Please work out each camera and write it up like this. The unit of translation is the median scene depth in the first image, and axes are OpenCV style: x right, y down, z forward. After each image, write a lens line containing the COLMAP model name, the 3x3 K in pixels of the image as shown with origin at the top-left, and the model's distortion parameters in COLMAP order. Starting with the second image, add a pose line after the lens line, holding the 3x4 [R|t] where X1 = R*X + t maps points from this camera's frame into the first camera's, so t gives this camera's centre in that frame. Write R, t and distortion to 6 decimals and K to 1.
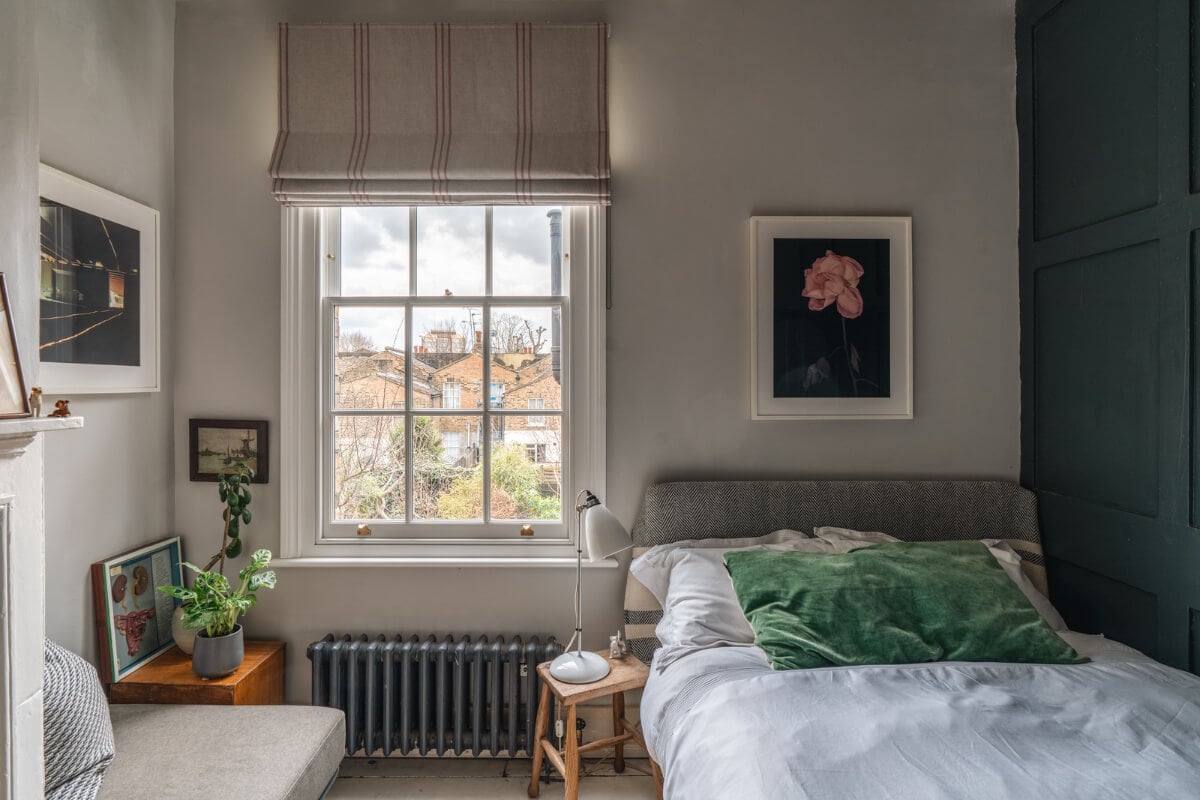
lens RADIAL K [[626.8, 0, 591.5], [0, 626.8, 386.8], [0, 0, 1]] dist [-0.004303, 0.000802]
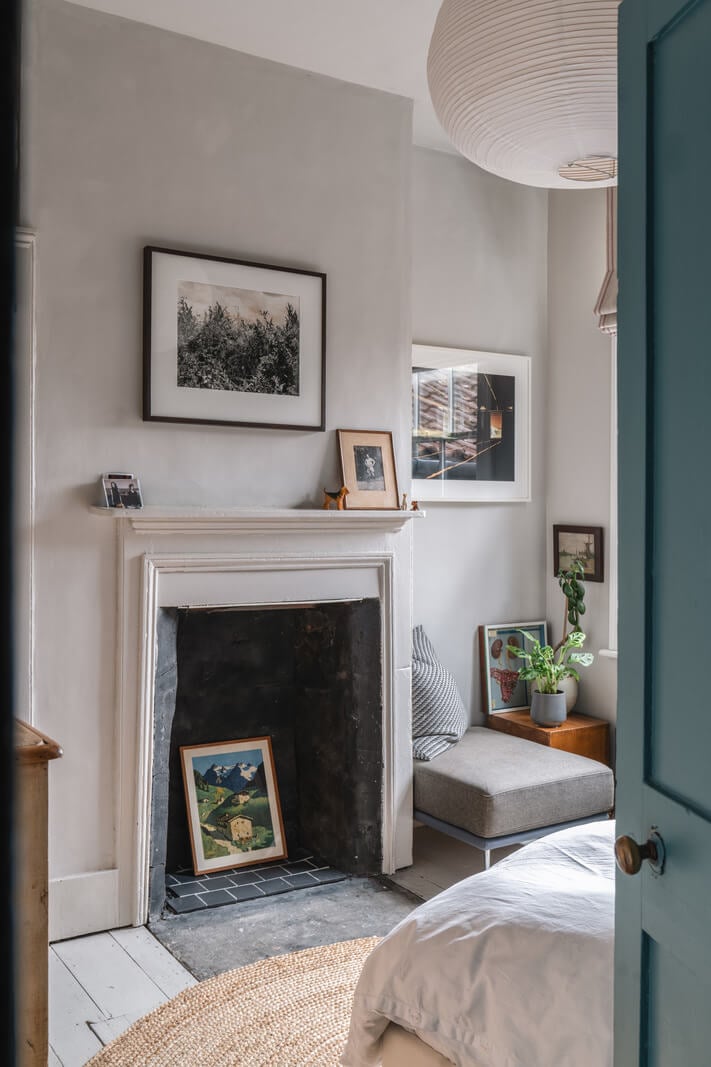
lens RADIAL K [[1008.7, 0, 352.9], [0, 1008.7, 513.1], [0, 0, 1]] dist [-0.004586, -0.003548]
pose [[0.530405, 0.001034, -0.847743, 0.859353], [-0.002842, 0.999996, -0.000558, 0.034157], [0.847739, 0.002705, 0.530406, -0.381012]]
